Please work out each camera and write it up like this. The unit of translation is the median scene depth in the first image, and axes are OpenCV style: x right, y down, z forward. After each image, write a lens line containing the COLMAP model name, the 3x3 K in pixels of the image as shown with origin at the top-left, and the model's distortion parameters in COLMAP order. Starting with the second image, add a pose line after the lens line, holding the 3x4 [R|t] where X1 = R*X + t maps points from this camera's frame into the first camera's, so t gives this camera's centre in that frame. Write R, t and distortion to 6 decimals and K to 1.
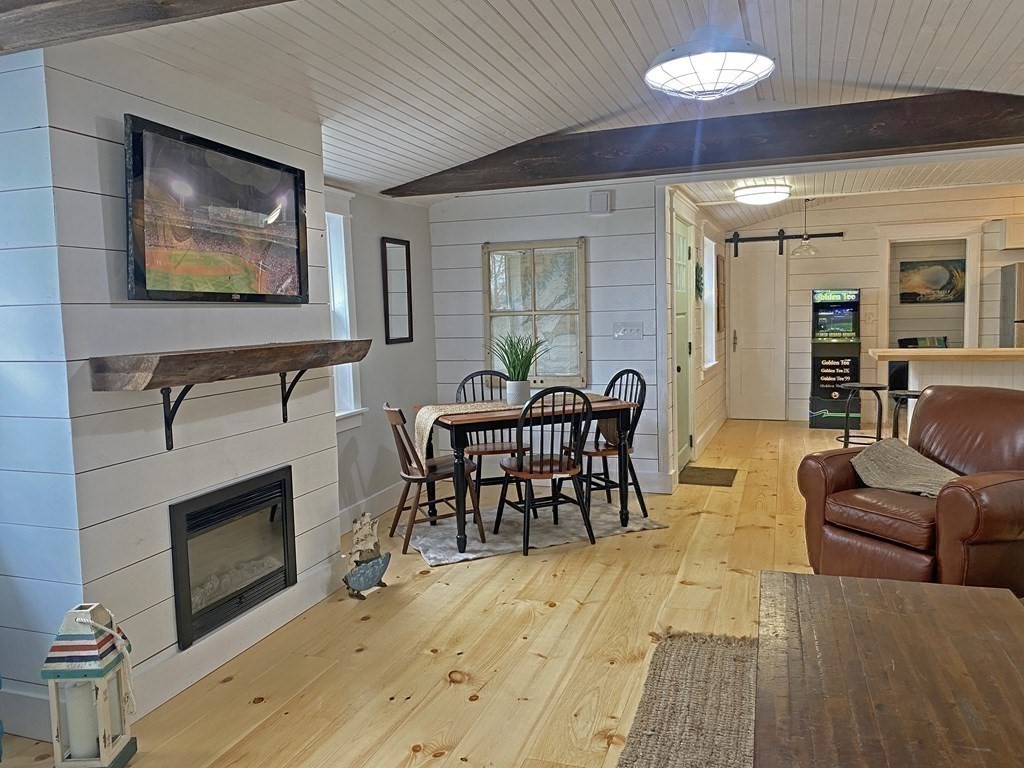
lens RADIAL K [[784.1, 0, 503.4], [0, 784.1, 379.6], [0, 0, 1]] dist [0.016323, -0.004411]
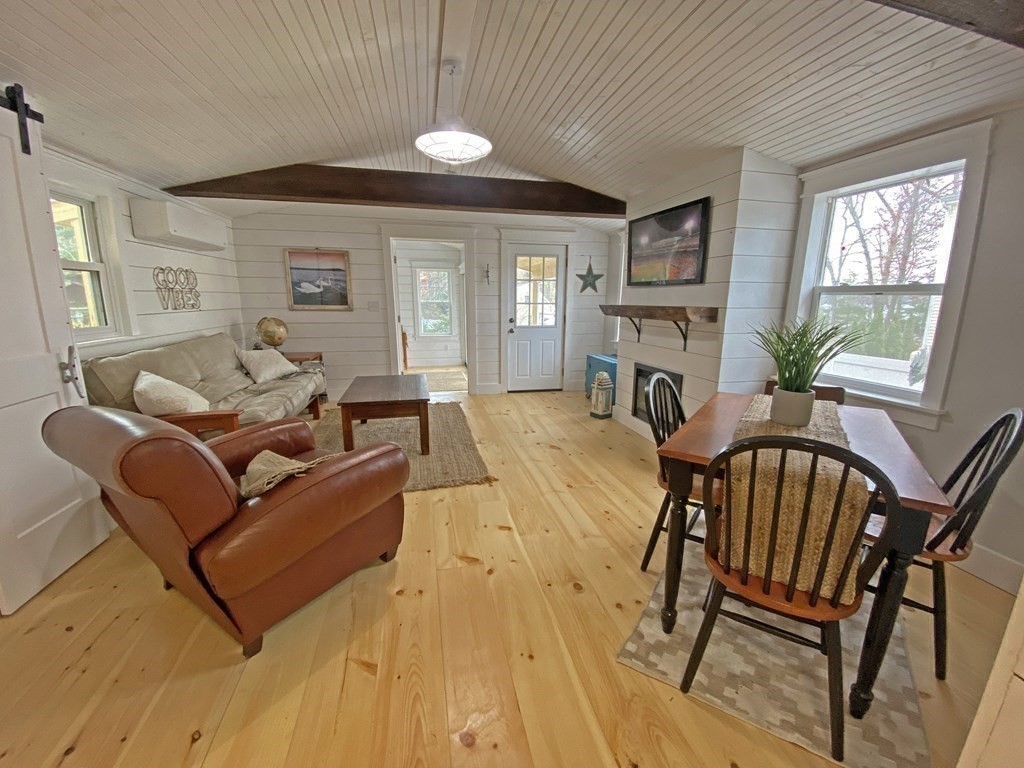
lens RADIAL K [[411.3, 0, 515.9], [0, 411.3, 386.4], [0, 0, 1]] dist [0.019730, -0.004326]
pose [[-0.844341, 0.132985, -0.519040, 0.559343], [-0.028580, 0.956153, 0.291471, -0.135701], [0.535043, 0.260936, -0.803518, 1.586146]]
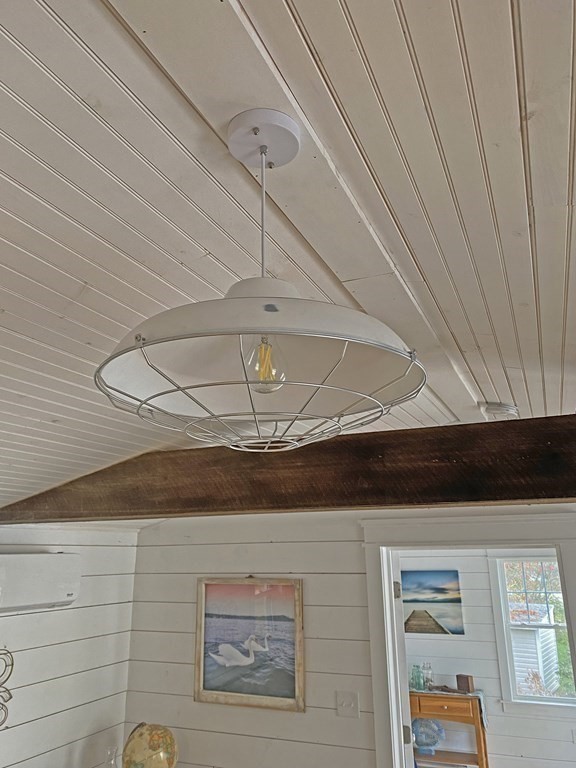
lens RADIAL K [[588.1, 0, 299.7], [0, 588.1, 381.5], [0, 0, 1]] dist [0.016323, -0.004411]
pose [[-0.998023, 0.049066, 0.039273, 0.195621], [0.039783, 0.976974, -0.209615, -0.267187], [-0.048654, -0.207638, -0.976995, 1.056895]]
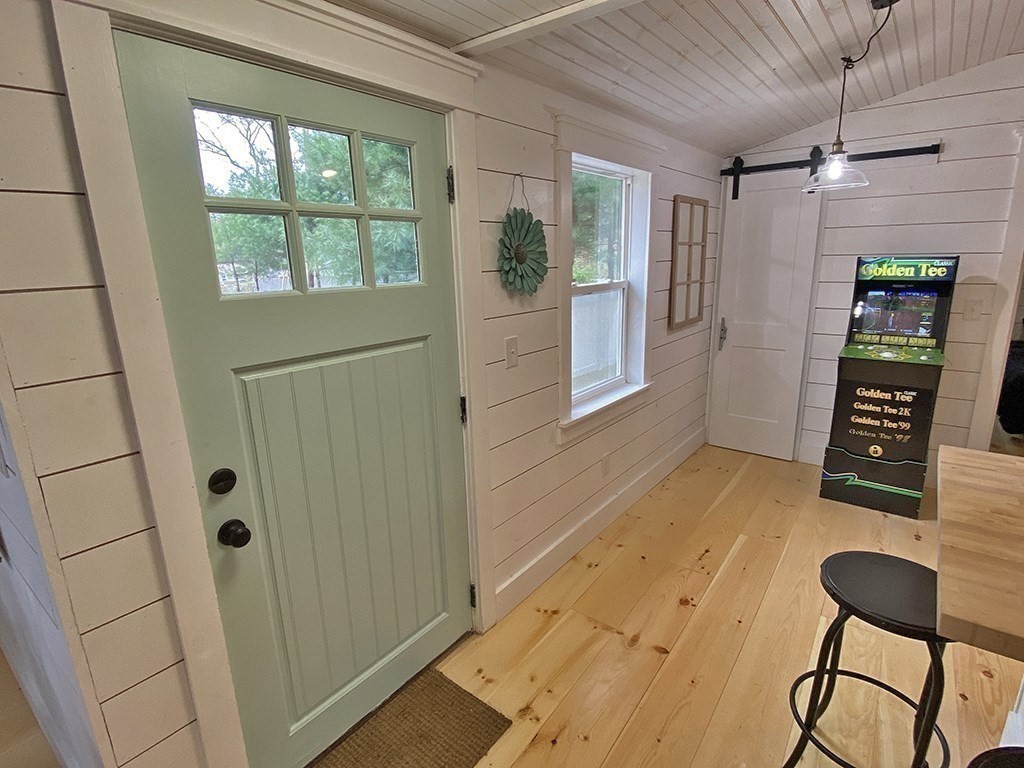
lens RADIAL K [[521.6, 0, 517.0], [0, 521.6, 387.0], [0, 0, 1]] dist [0.022748, -0.014855]
pose [[0.959058, 0.068625, -0.274771, 0.667944], [-0.022366, 0.985521, 0.168070, -0.198524], [0.282327, -0.155043, 0.946707, 1.401133]]
